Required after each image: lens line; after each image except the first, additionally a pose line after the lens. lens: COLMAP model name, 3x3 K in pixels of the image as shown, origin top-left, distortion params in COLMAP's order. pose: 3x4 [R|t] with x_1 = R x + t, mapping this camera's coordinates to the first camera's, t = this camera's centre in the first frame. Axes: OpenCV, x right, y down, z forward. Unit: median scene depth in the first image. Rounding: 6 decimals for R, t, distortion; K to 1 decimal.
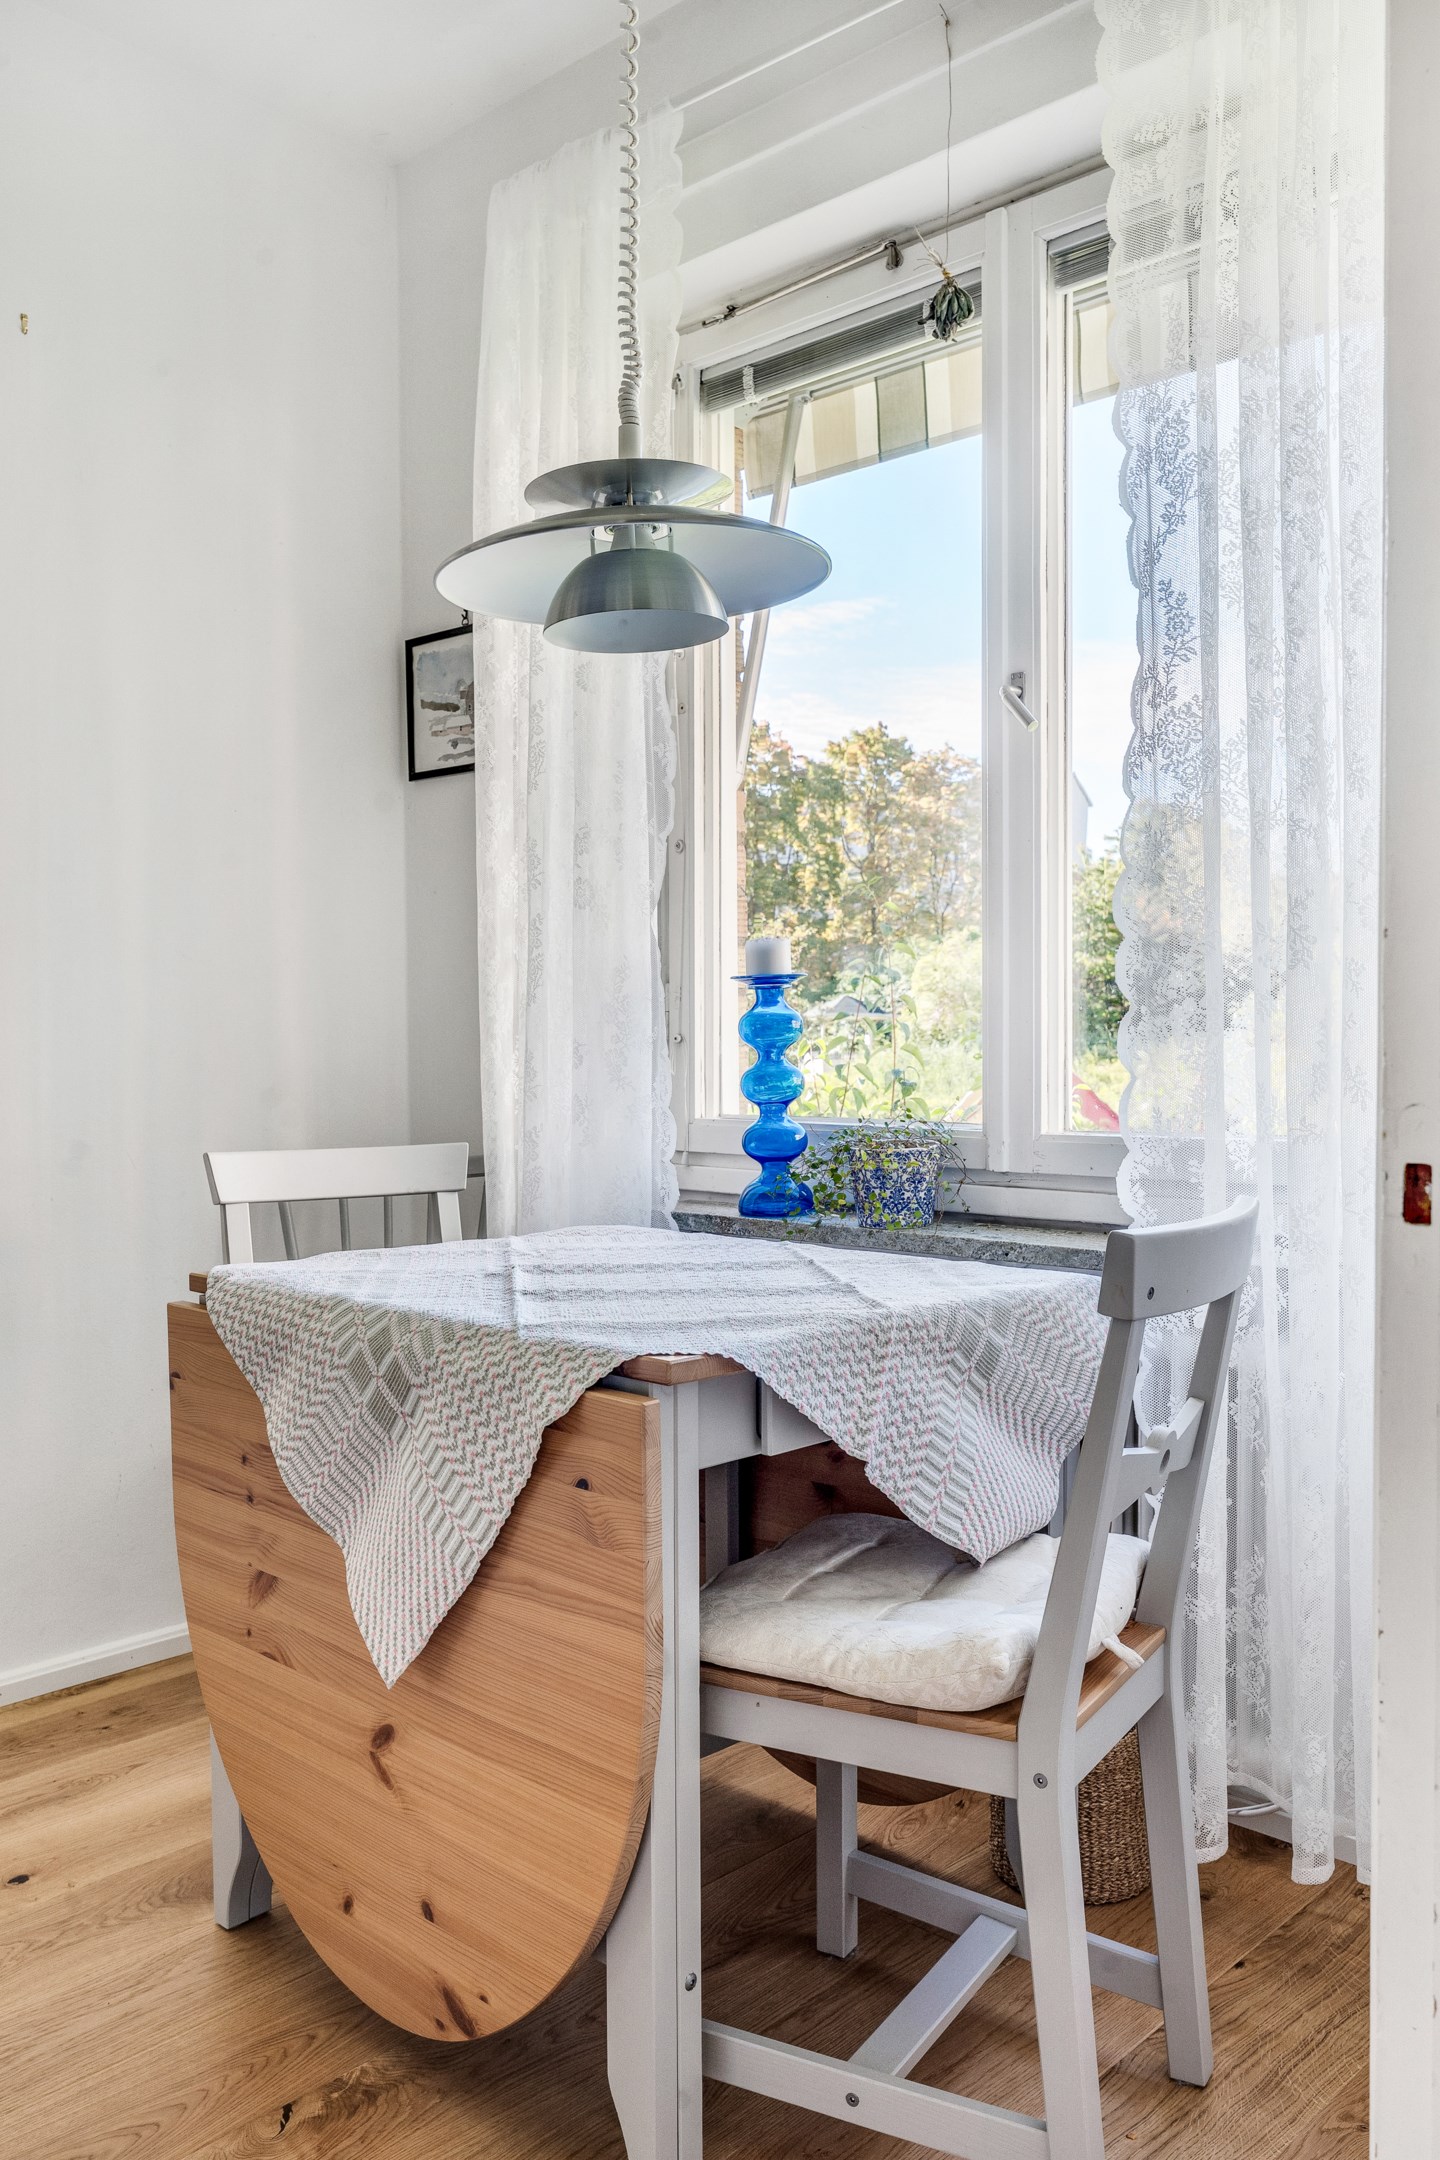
lens RADIAL K [[1706.9, 0, 723.1], [0, 1706.9, 1094.3], [0, 0, 1]] dist [-0.006707, -0.000634]
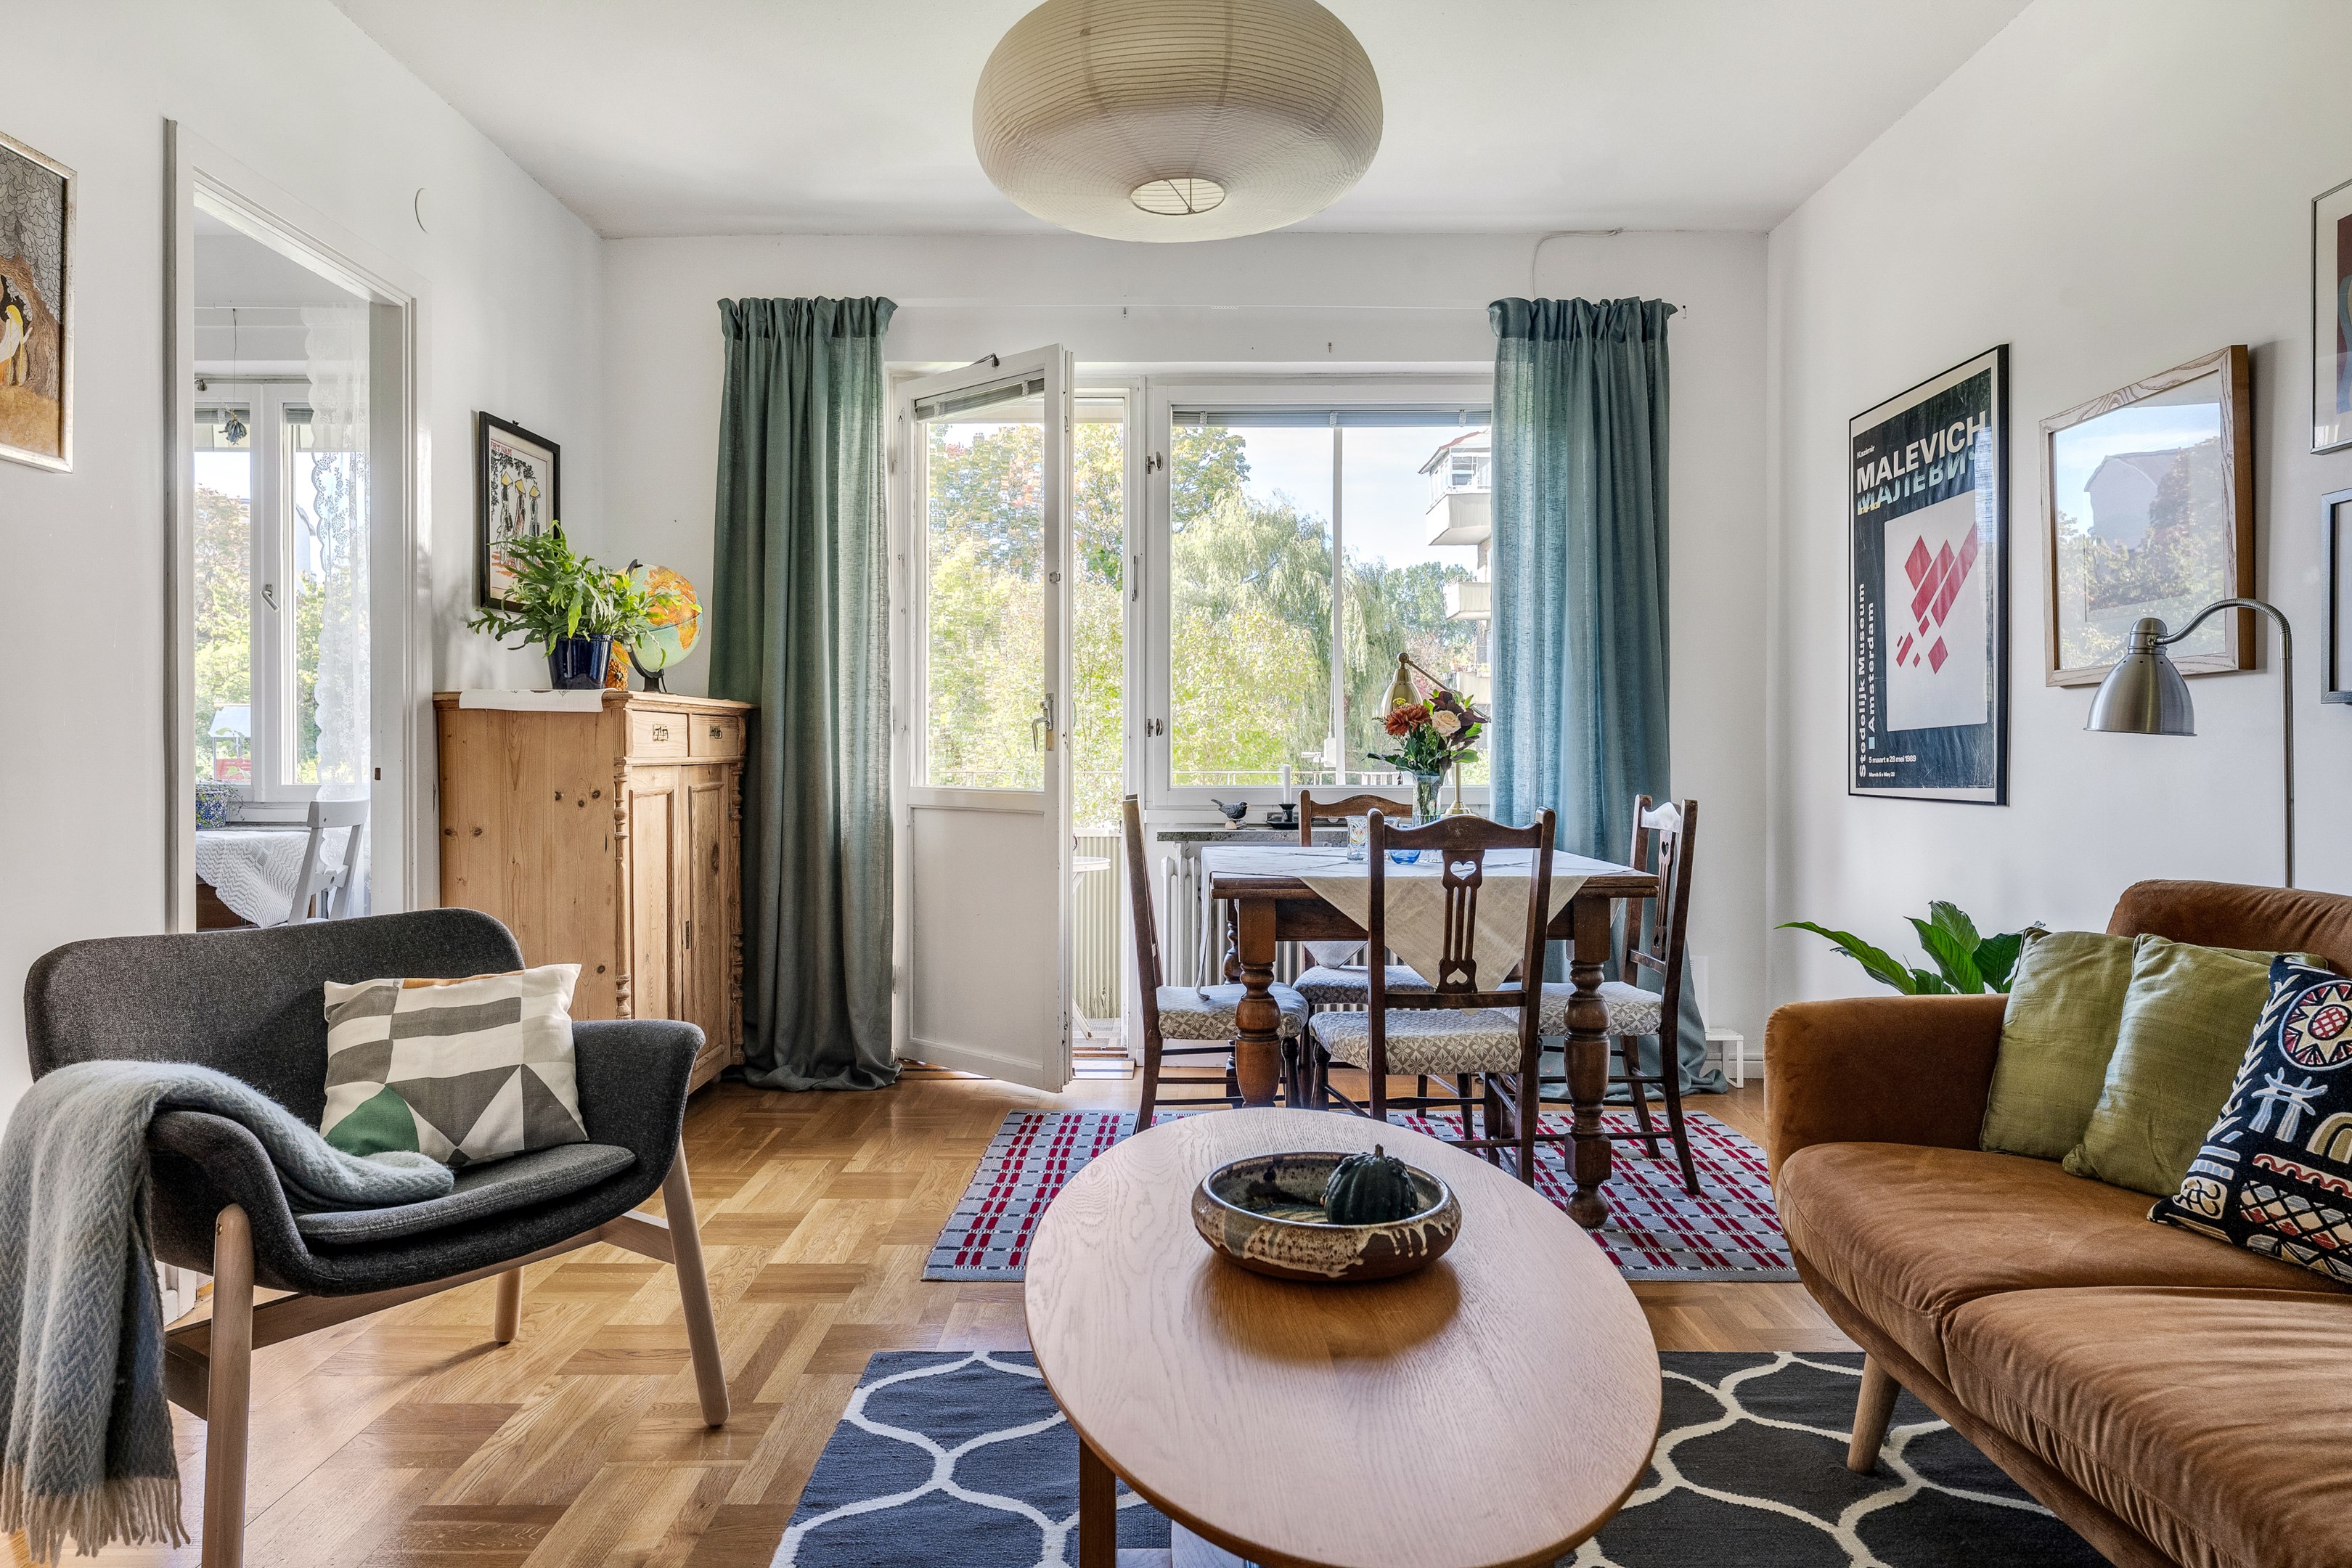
lens RADIAL K [[1549.2, 0, 1182.7], [0, 1549.2, 761.0], [0, 0, 1]] dist [0.006467, -0.007503]
pose [[0.747249, 0.004008, 0.664532, -0.387891], [0.014412, 0.999649, -0.022235, 0.071378], [-0.664388, 0.026192, 0.746929, -1.807100]]
